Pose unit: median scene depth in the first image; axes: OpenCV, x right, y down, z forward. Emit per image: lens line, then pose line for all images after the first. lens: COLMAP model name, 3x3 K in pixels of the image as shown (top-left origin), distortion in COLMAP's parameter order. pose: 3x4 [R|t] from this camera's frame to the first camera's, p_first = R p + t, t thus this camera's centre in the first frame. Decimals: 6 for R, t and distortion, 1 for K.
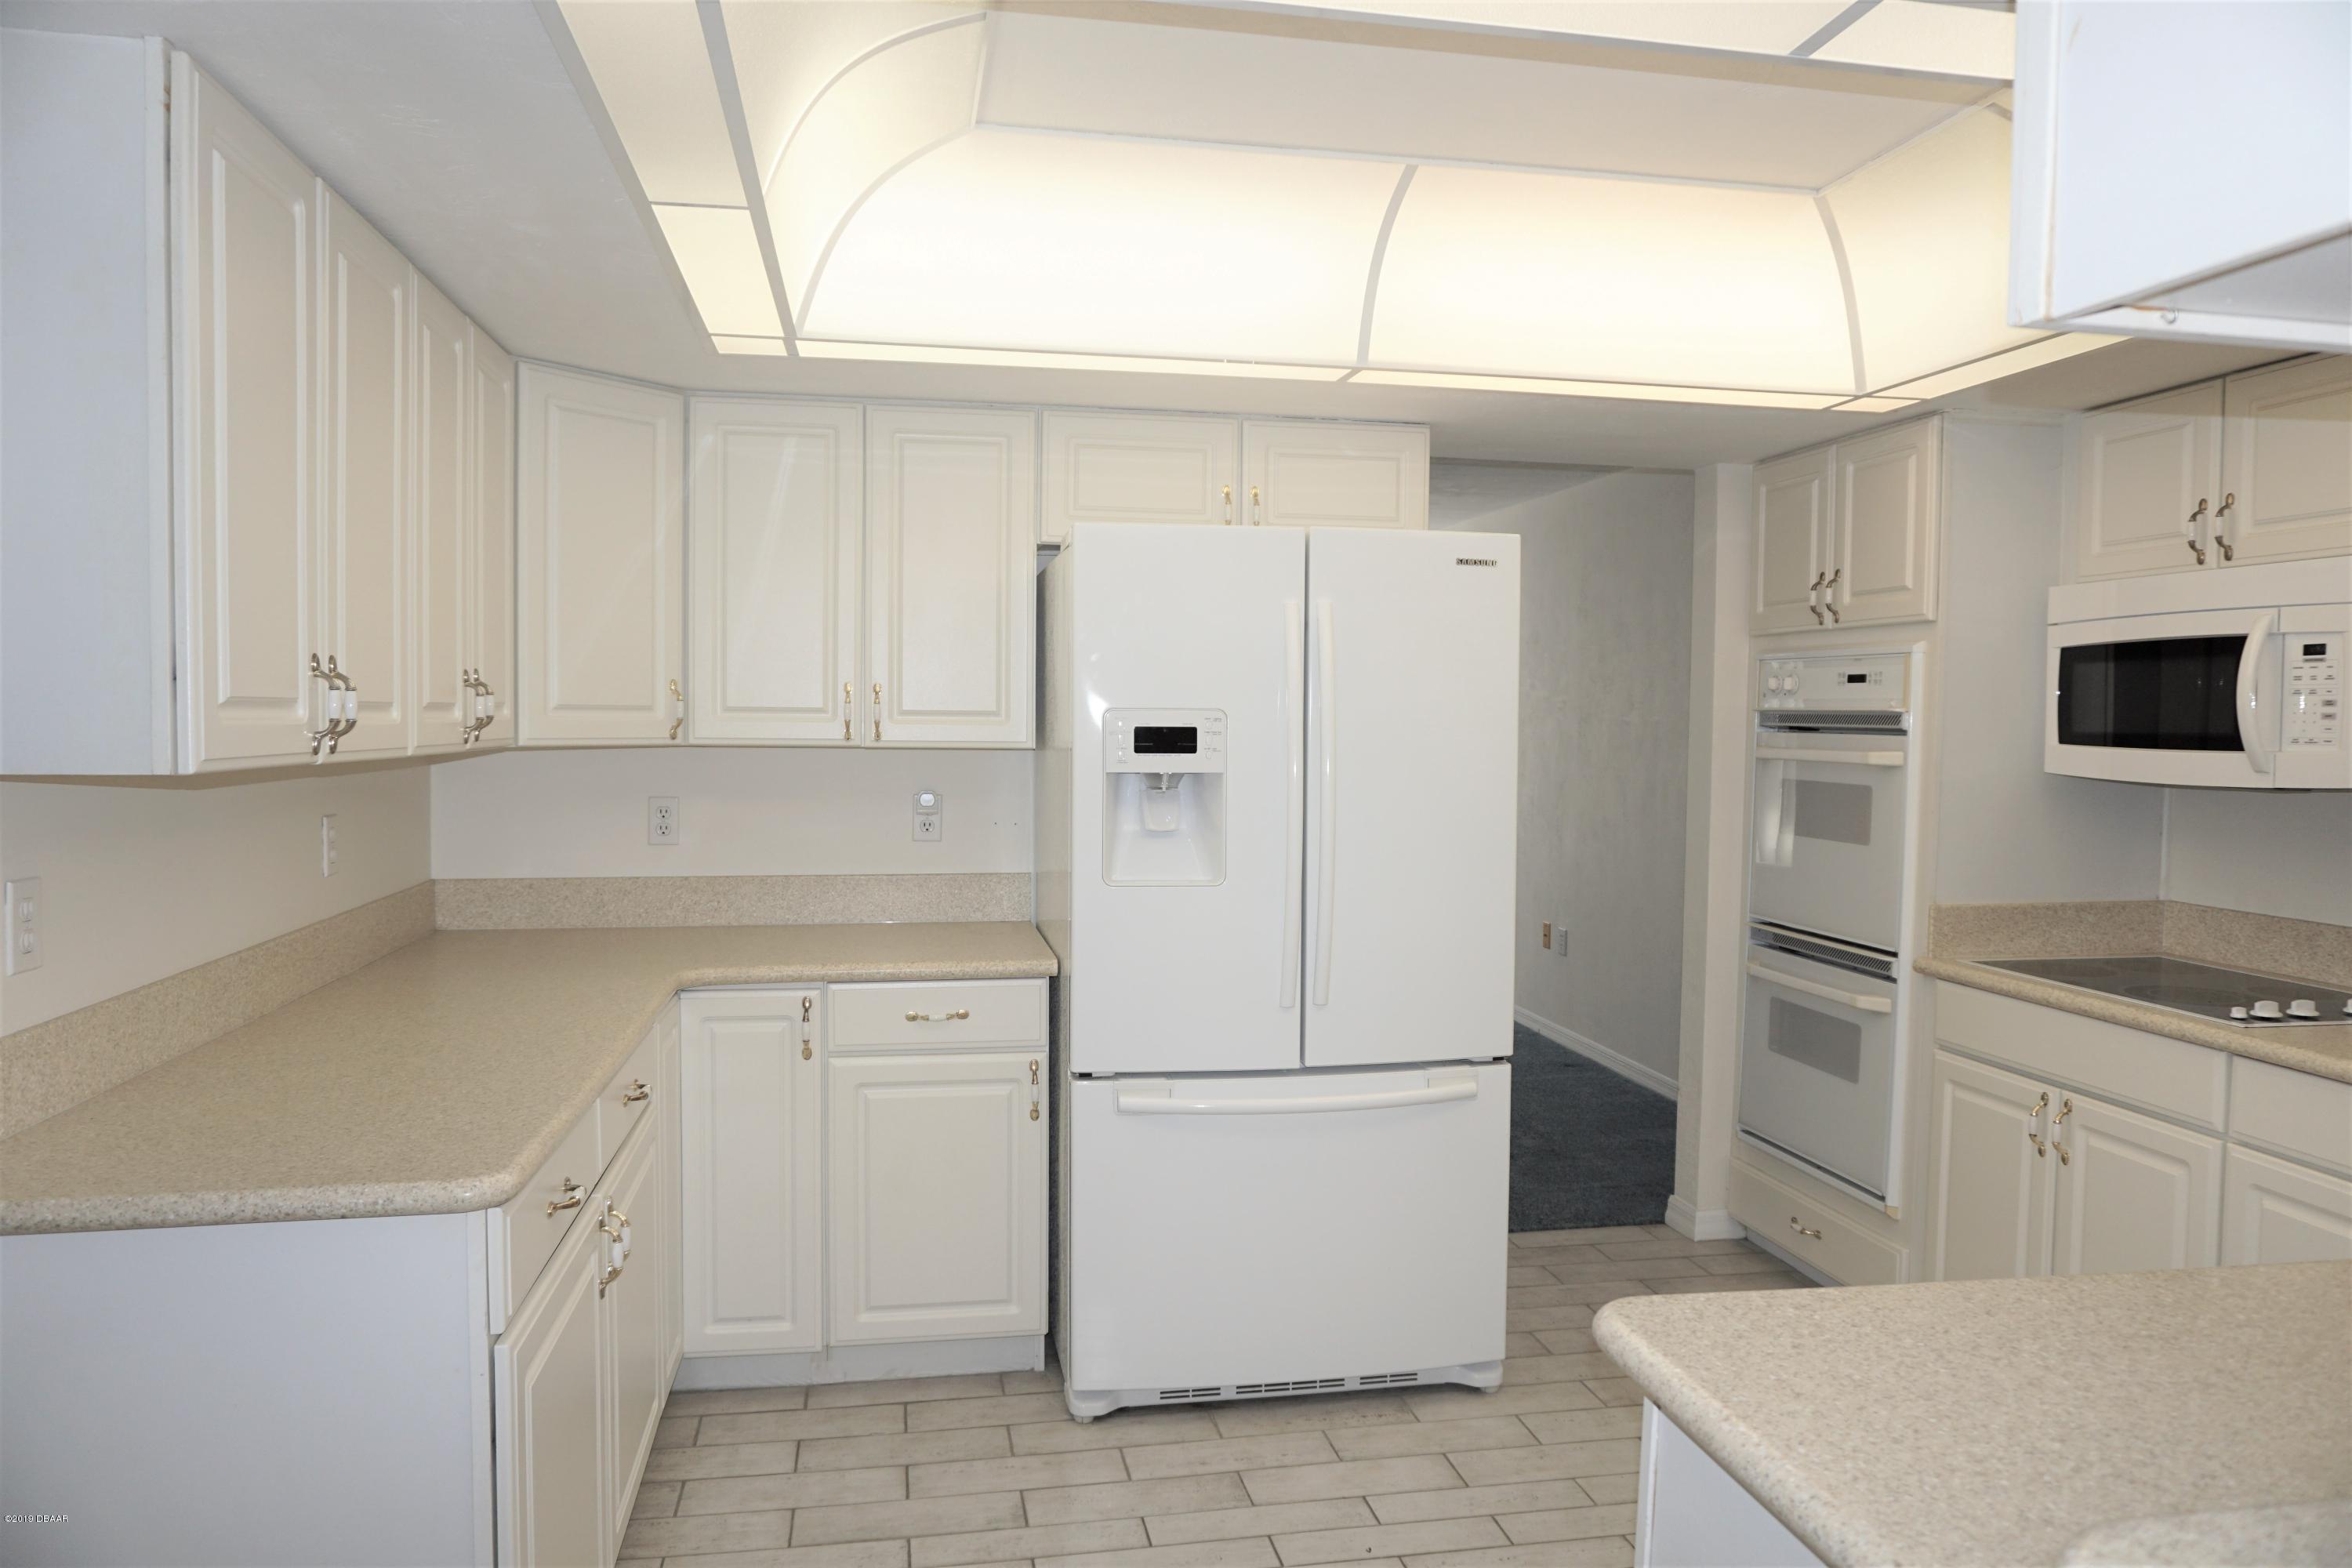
lens RADIAL K [[1545.8, 0, 1233.3], [0, 1545.8, 794.1], [0, 0, 1]] dist [-0.022775, 0.000277]
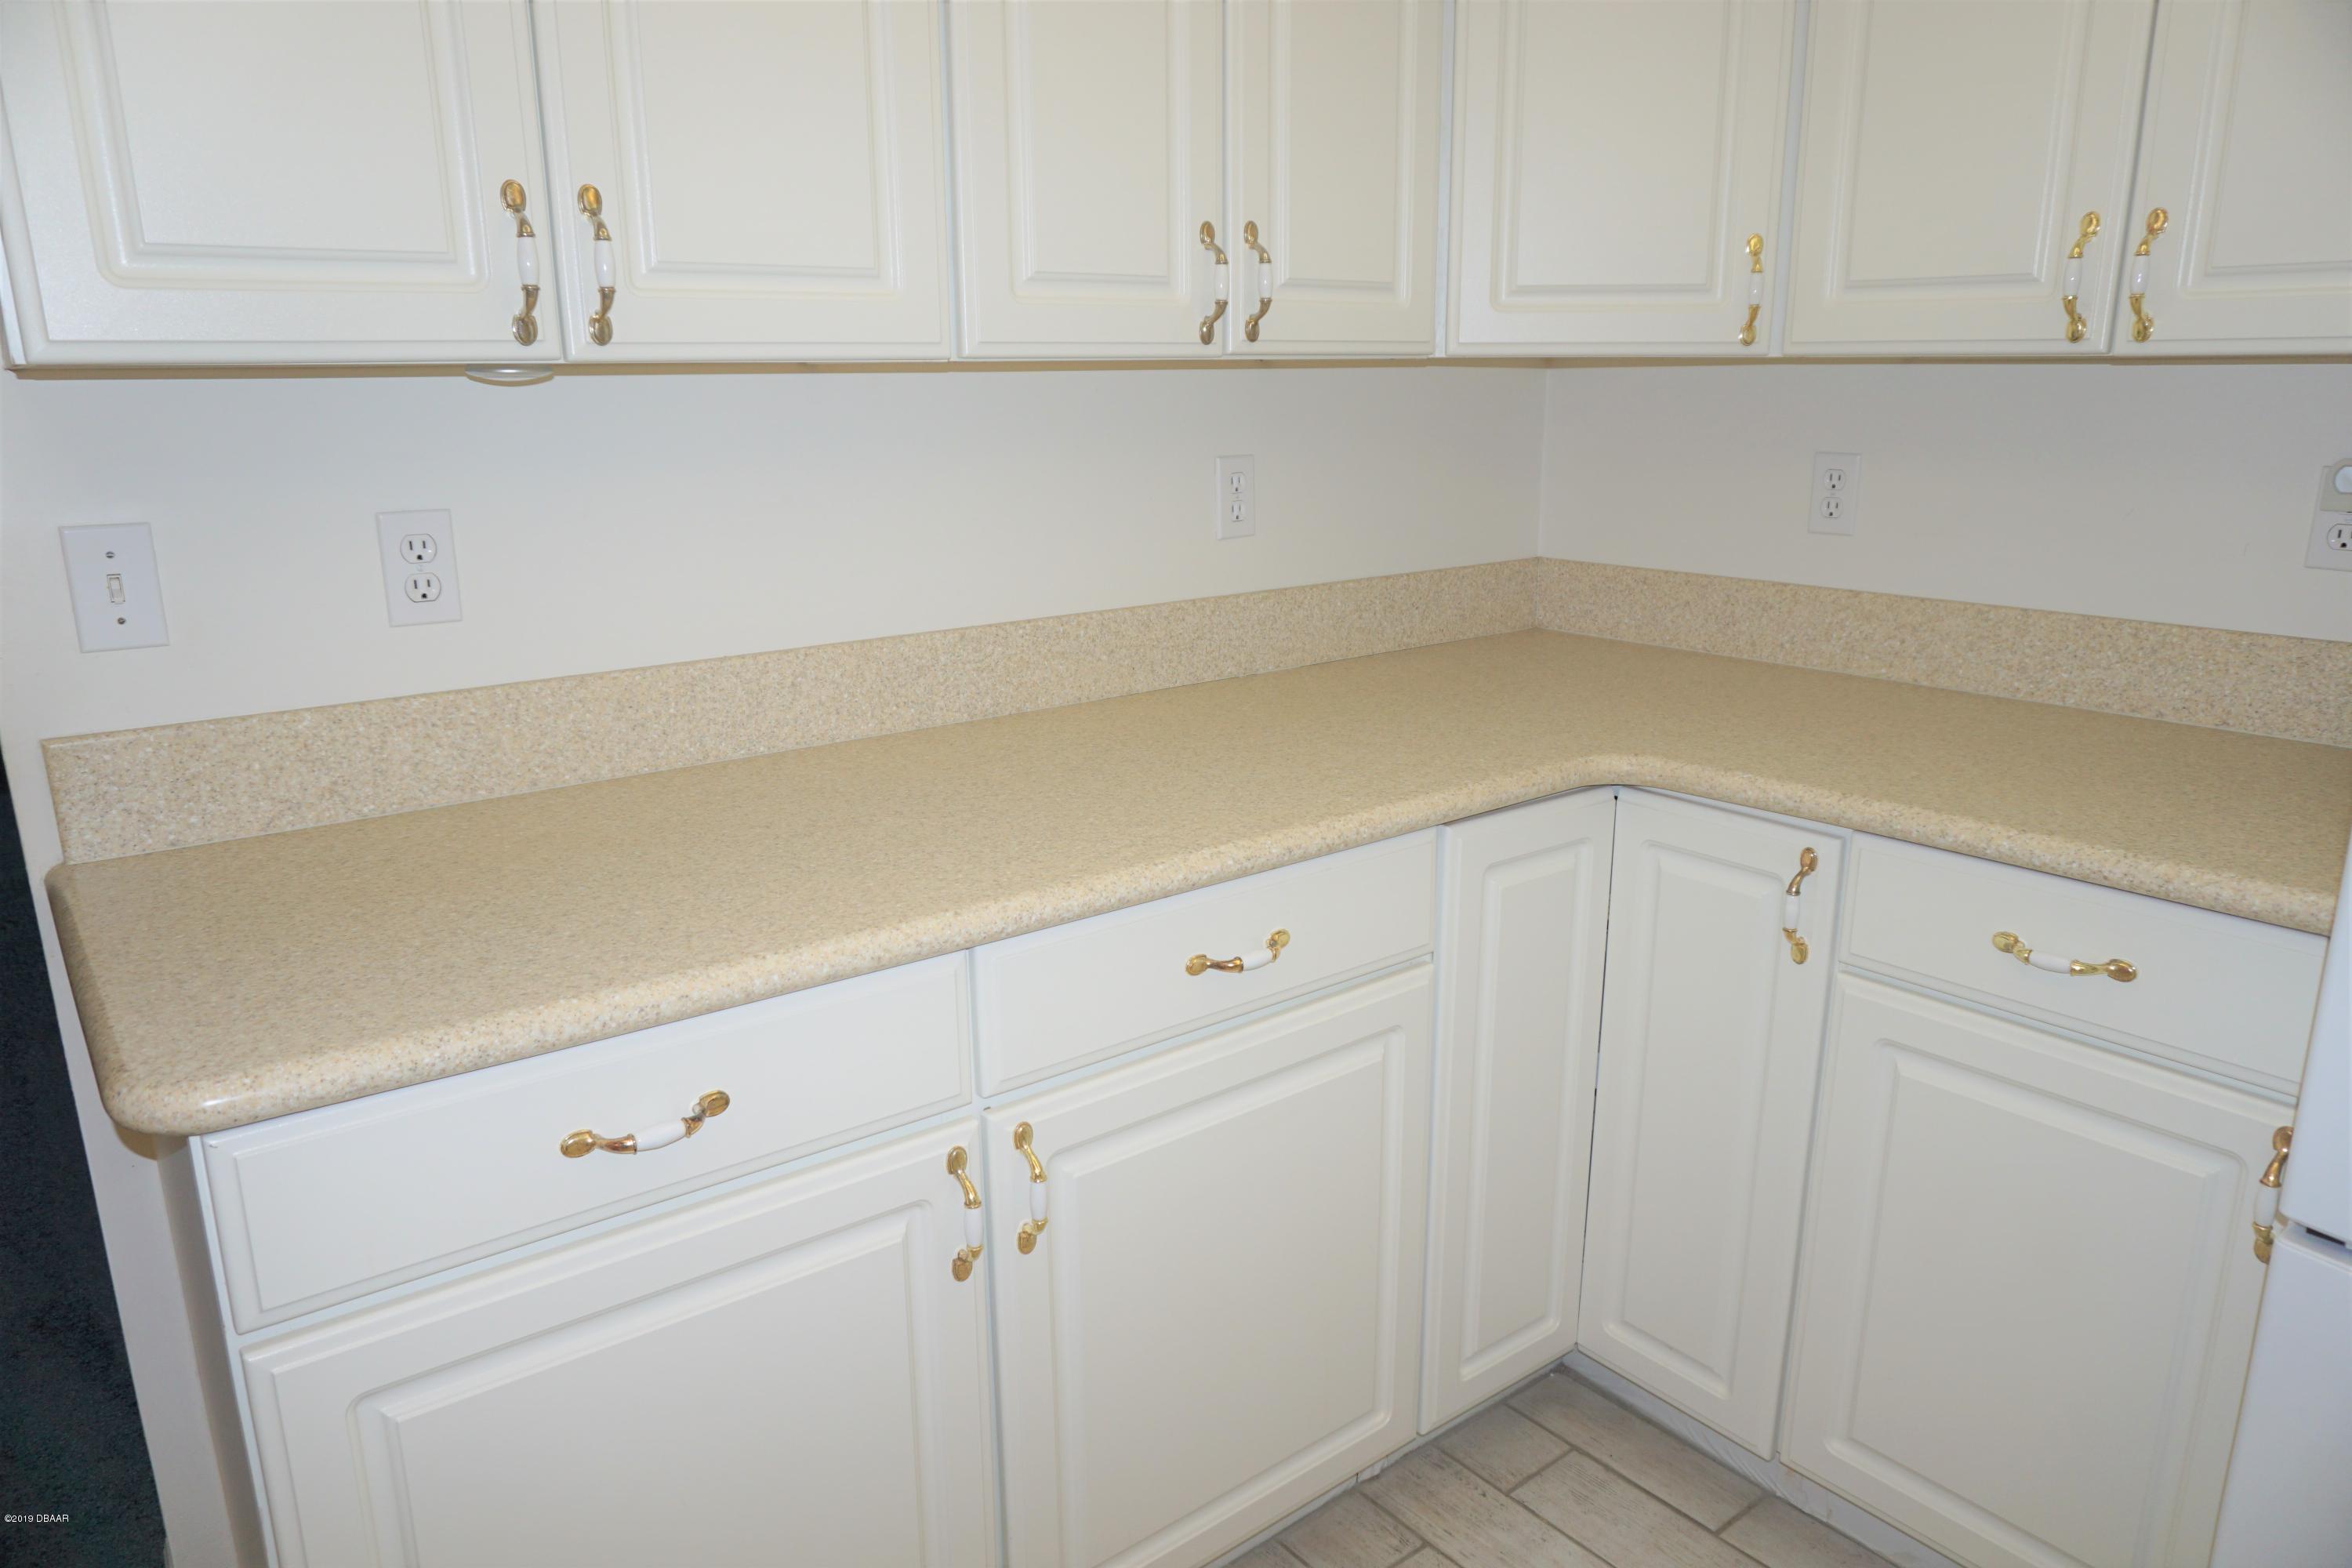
lens RADIAL K [[1636.2, 0, 1167.1], [0, 1636.2, 787.1], [0, 0, 1]] dist [-0.020329, 0.011506]
pose [[0.399364, 0.215539, -0.891096, 0.119100], [-0.024548, 0.974136, 0.224623, -0.007106], [0.916464, -0.067832, 0.394326, 0.559444]]
